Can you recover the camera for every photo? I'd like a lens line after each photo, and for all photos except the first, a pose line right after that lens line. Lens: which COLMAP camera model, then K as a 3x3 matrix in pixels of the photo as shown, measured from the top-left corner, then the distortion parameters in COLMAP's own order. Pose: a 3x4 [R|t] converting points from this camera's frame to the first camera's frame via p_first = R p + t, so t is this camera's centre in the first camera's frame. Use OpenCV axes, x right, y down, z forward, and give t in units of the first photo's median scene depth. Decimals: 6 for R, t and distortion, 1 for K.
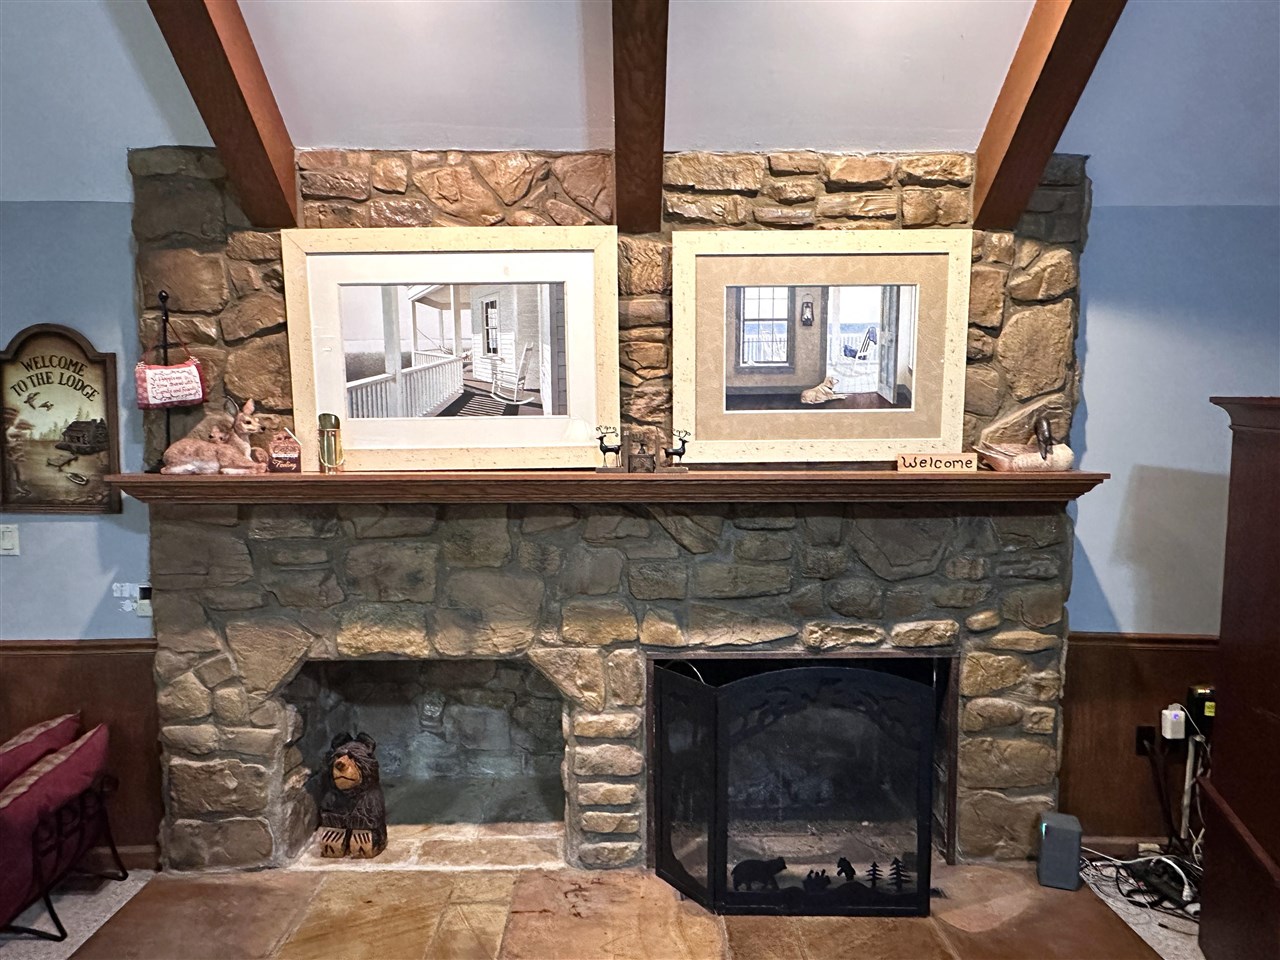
lens RADIAL K [[813.5, 0, 637.3], [0, 813.5, 494.8], [0, 0, 1]] dist [-0.002841, -0.000992]
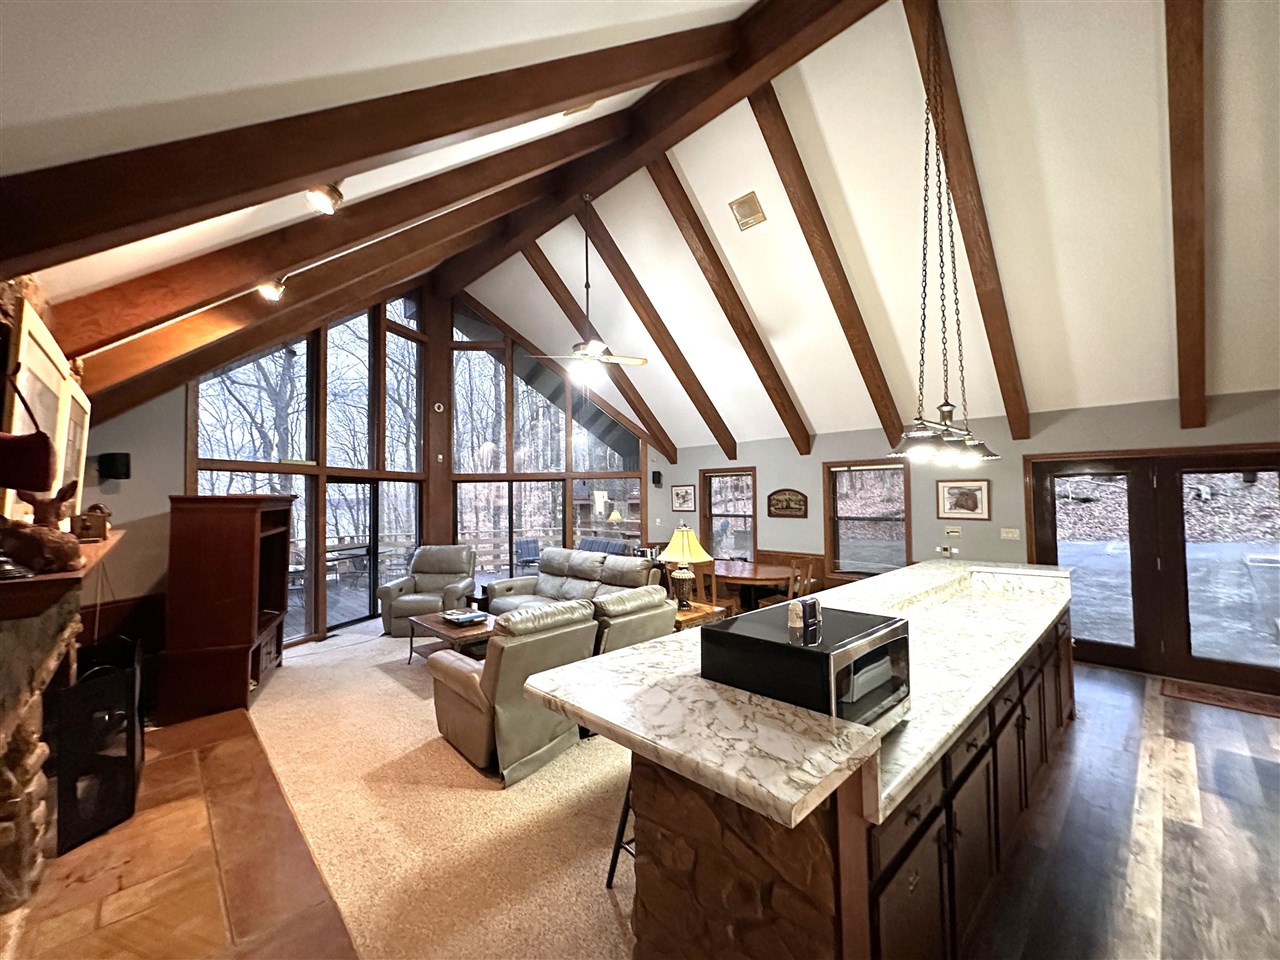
lens RADIAL K [[509.0, 0, 639.6], [0, 509.0, 481.0], [0, 0, 1]] dist [-0.002428, 0.000869]
pose [[-0.679185, 0.034693, 0.733146, -1.248187], [0.081553, 0.996264, 0.028406, -0.077293], [-0.729422, 0.079083, -0.679477, 0.853089]]
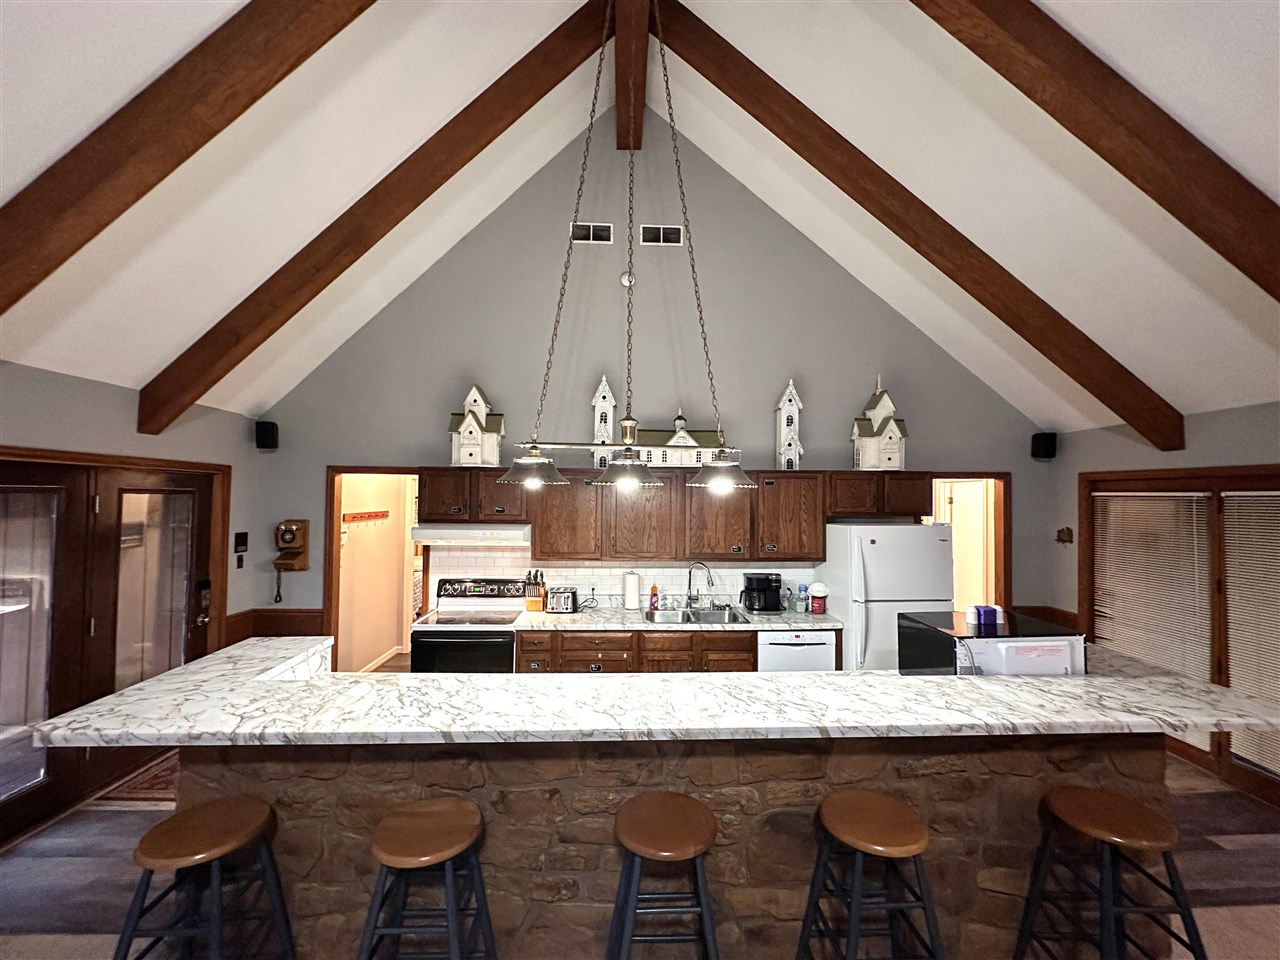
lens RADIAL K [[509.0, 0, 640.5], [0, 509.0, 480.4], [0, 0, 1]] dist [-0.002428, 0.000869]
pose [[0.023819, -0.027361, -0.999342, -0.051604], [-0.099955, 0.994551, -0.029613, -0.027059], [0.994707, 0.100595, 0.020954, -0.343230]]
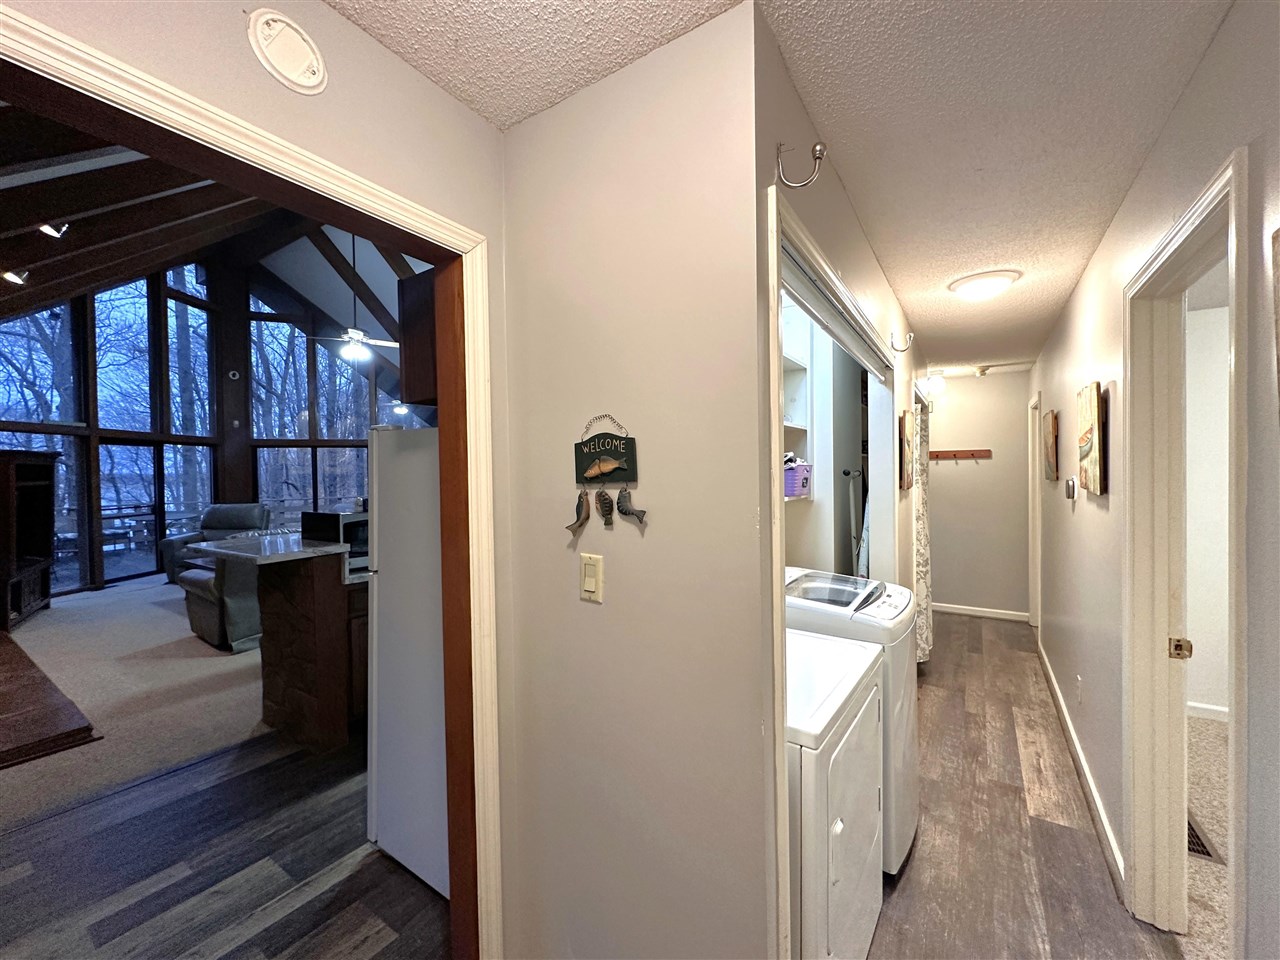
lens RADIAL K [[509.0, 0, 638.0], [0, 509.0, 478.6], [0, 0, 1]] dist [-0.002428, 0.000869]
pose [[-0.826000, 0.002571, 0.563665, -2.079991], [0.064098, 0.993931, 0.089397, -0.005857], [-0.560014, 0.109972, -0.821152, 0.893157]]
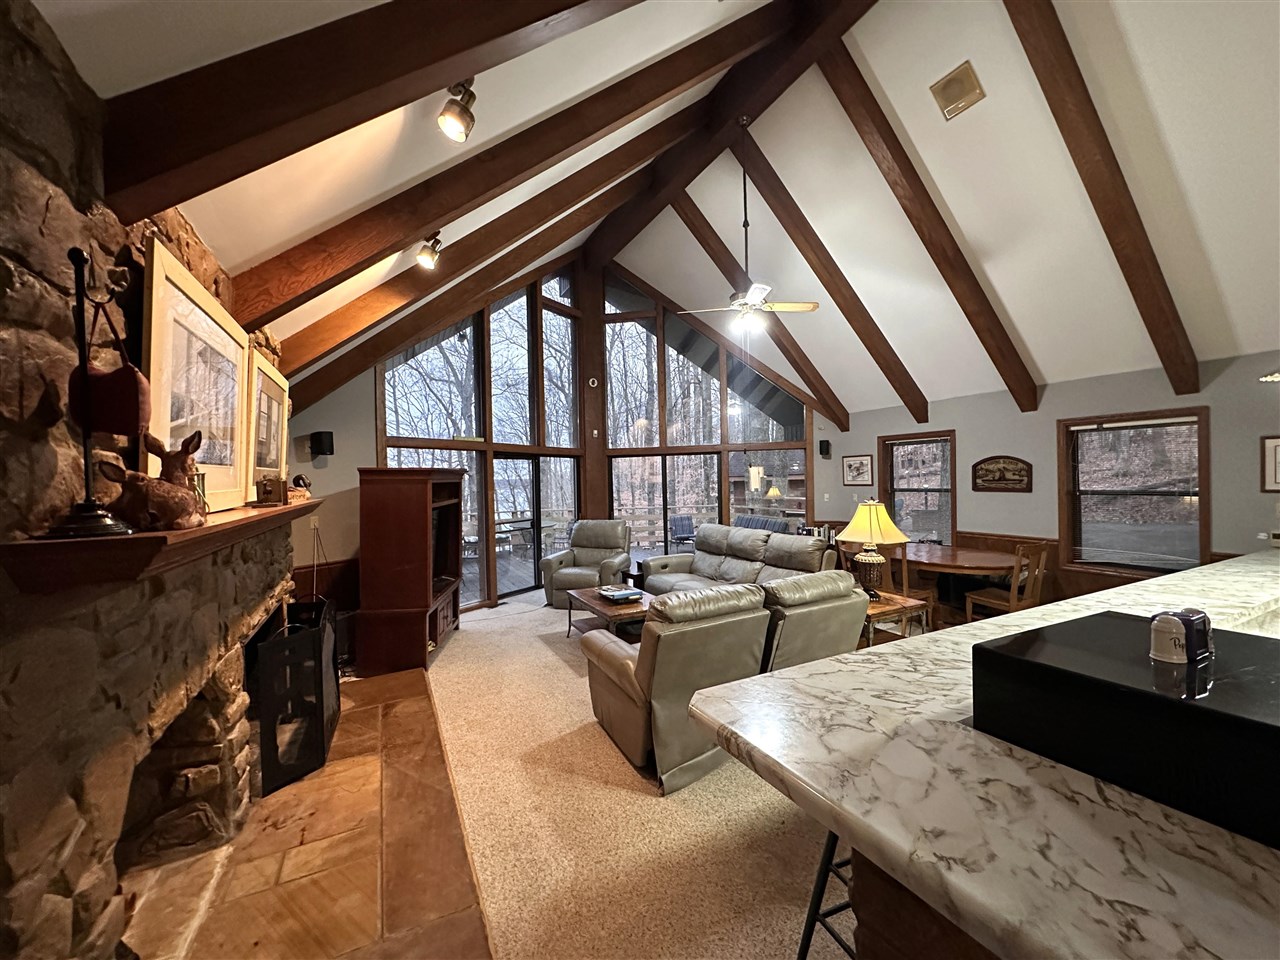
lens RADIAL K [[509.0, 0, 640.0], [0, 509.0, 480.7], [0, 0, 1]] dist [-0.002428, 0.000869]
pose [[-0.436295, 0.008715, 0.899762, -1.073468], [0.104460, 0.993682, 0.041028, -0.040721], [-0.893720, 0.111890, -0.434449, 0.763703]]
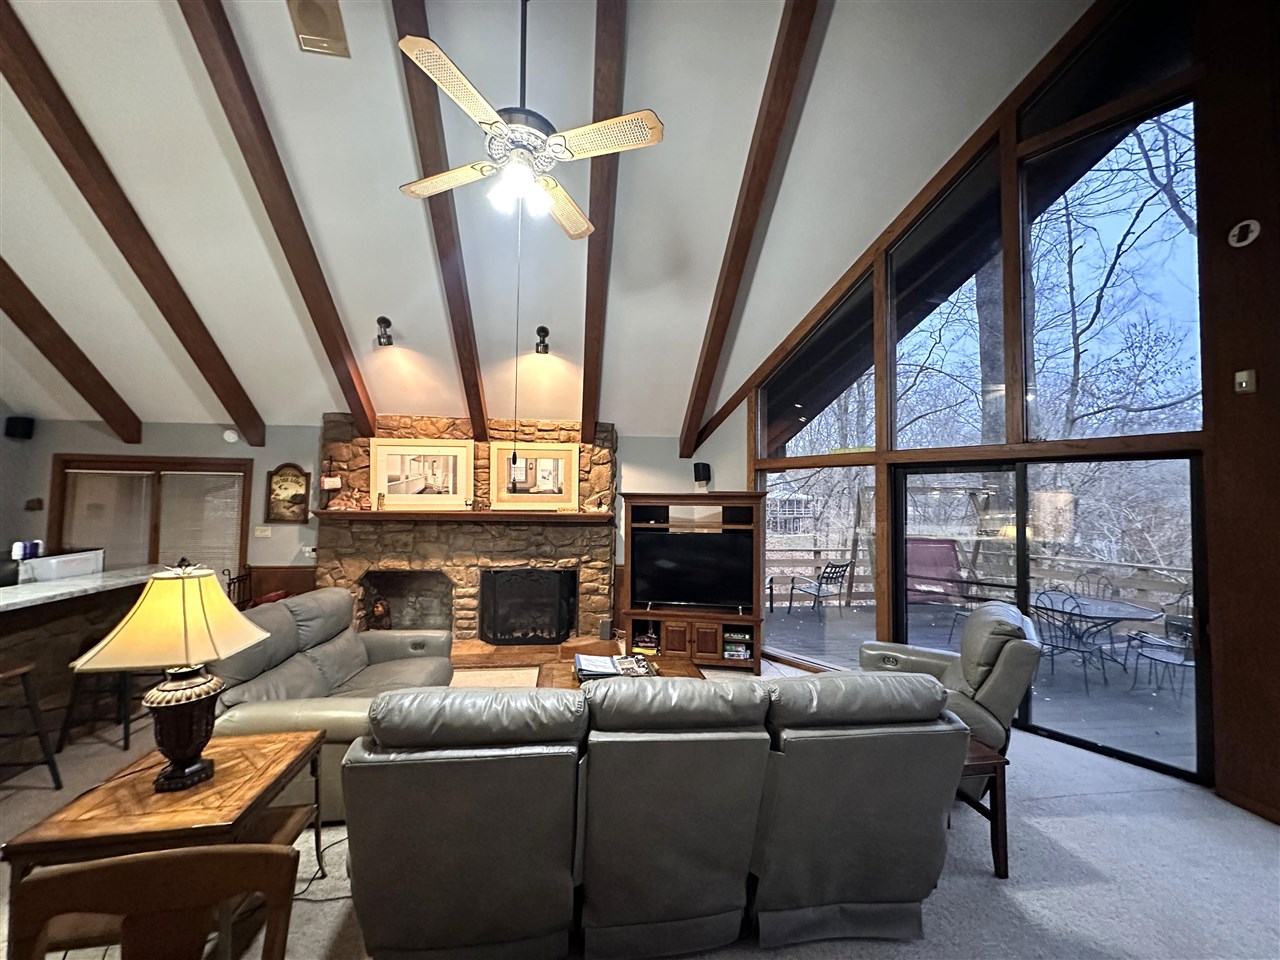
lens RADIAL K [[509.0, 0, 641.0], [0, 509.0, 481.1], [0, 0, 1]] dist [-0.002428, 0.000869]
pose [[0.992511, 0.020155, 0.120483, 0.401792], [-0.004604, 0.991766, -0.127979, 0.108276], [-0.122070, 0.126466, 0.984431, -1.124265]]
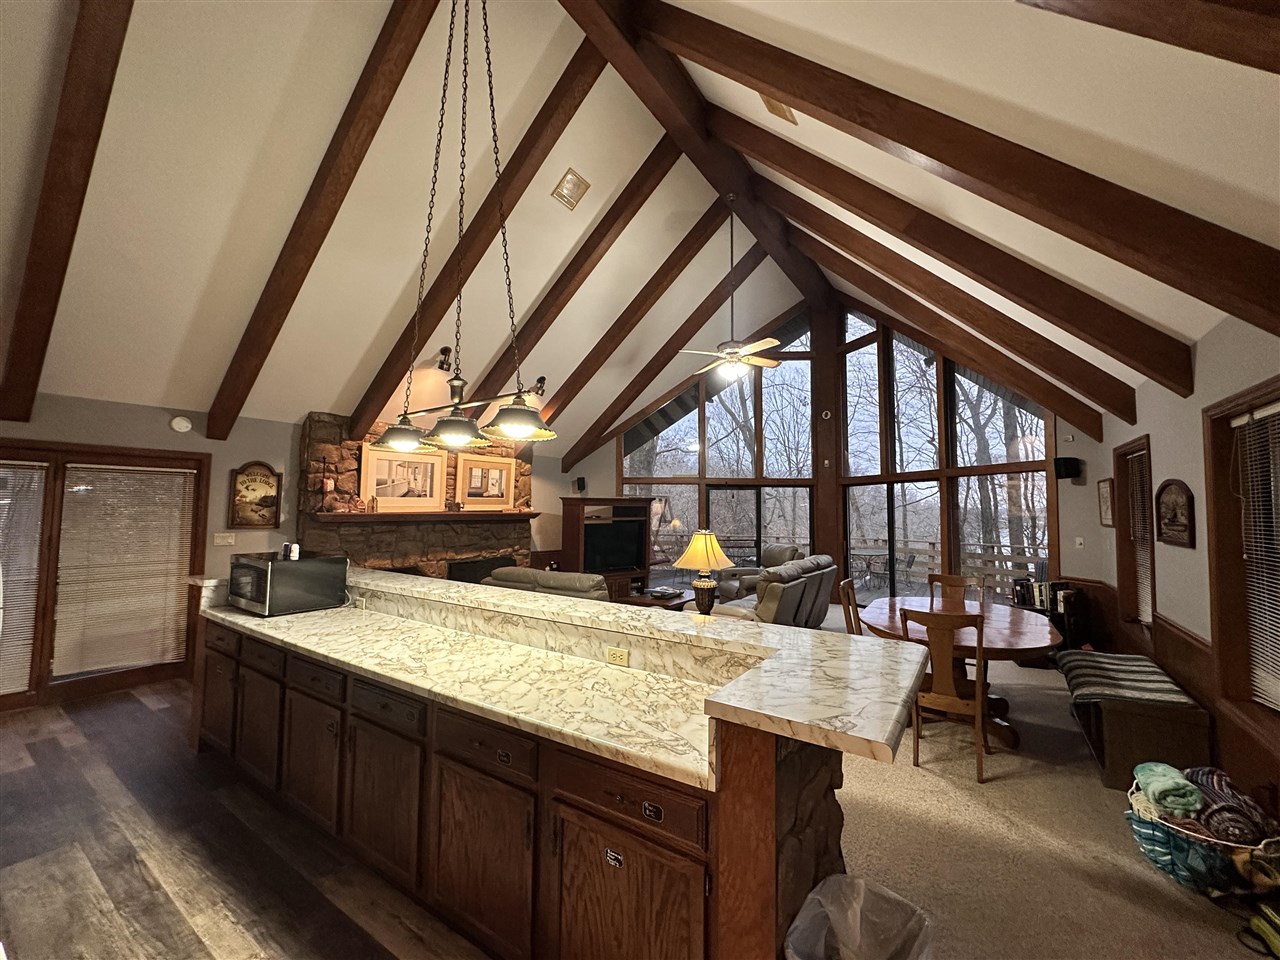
lens RADIAL K [[509.0, 0, 642.0], [0, 509.0, 480.0], [0, 0, 1]] dist [-0.002428, 0.000869]
pose [[0.566765, 0.053031, 0.822171, -1.453196], [0.067052, 0.991647, -0.110184, 0.143218], [-0.821146, 0.117577, 0.558475, -1.101436]]
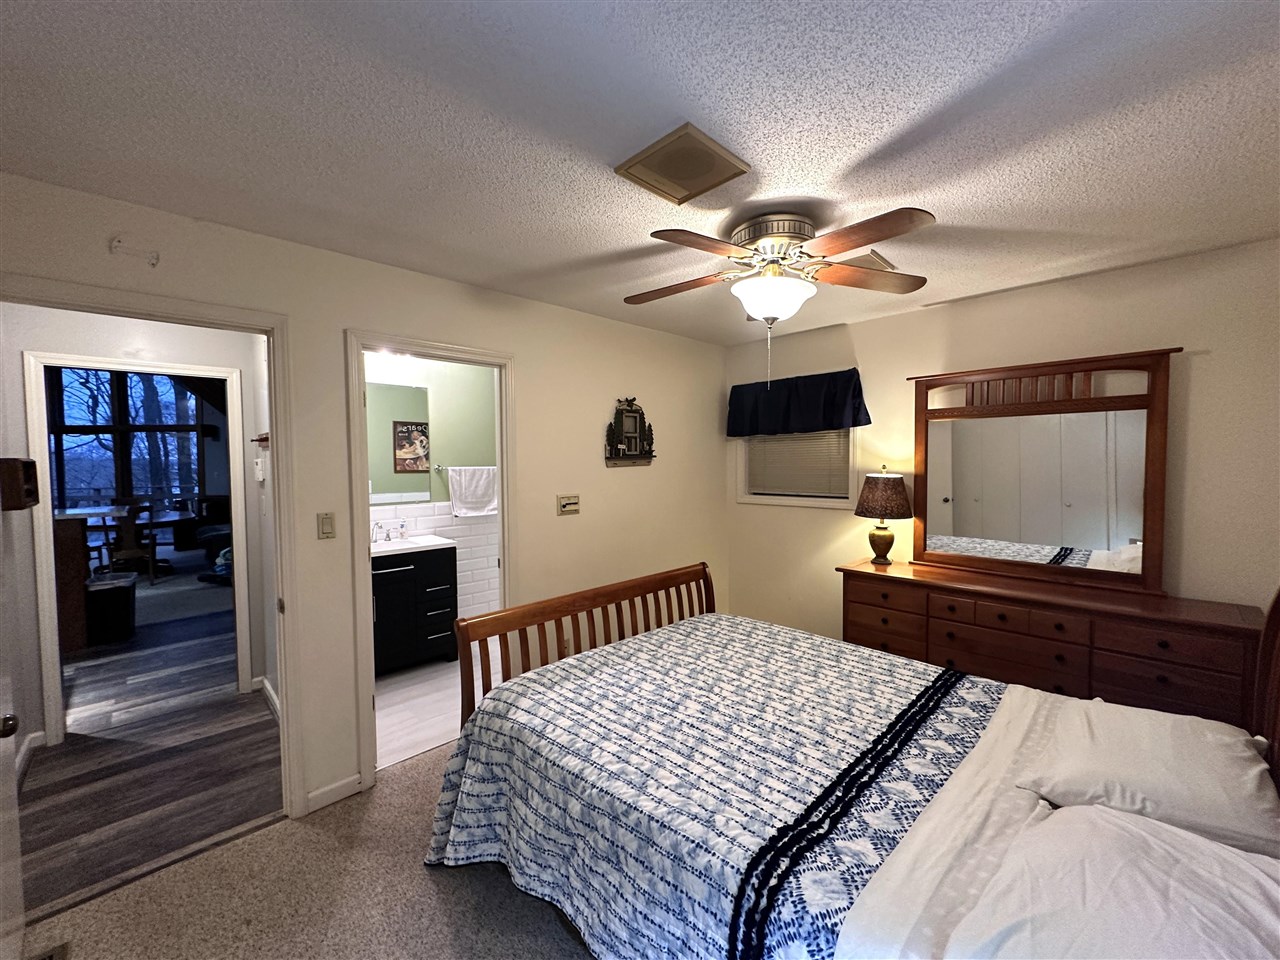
lens RADIAL K [[509.0, 0, 636.4], [0, 509.0, 481.7], [0, 0, 1]] dist [-0.002428, 0.000869]
pose [[-0.681028, -0.025503, 0.731814, -3.132309], [0.070956, 0.992392, 0.100616, 0.181475], [-0.728812, 0.120449, -0.674037, -1.115398]]
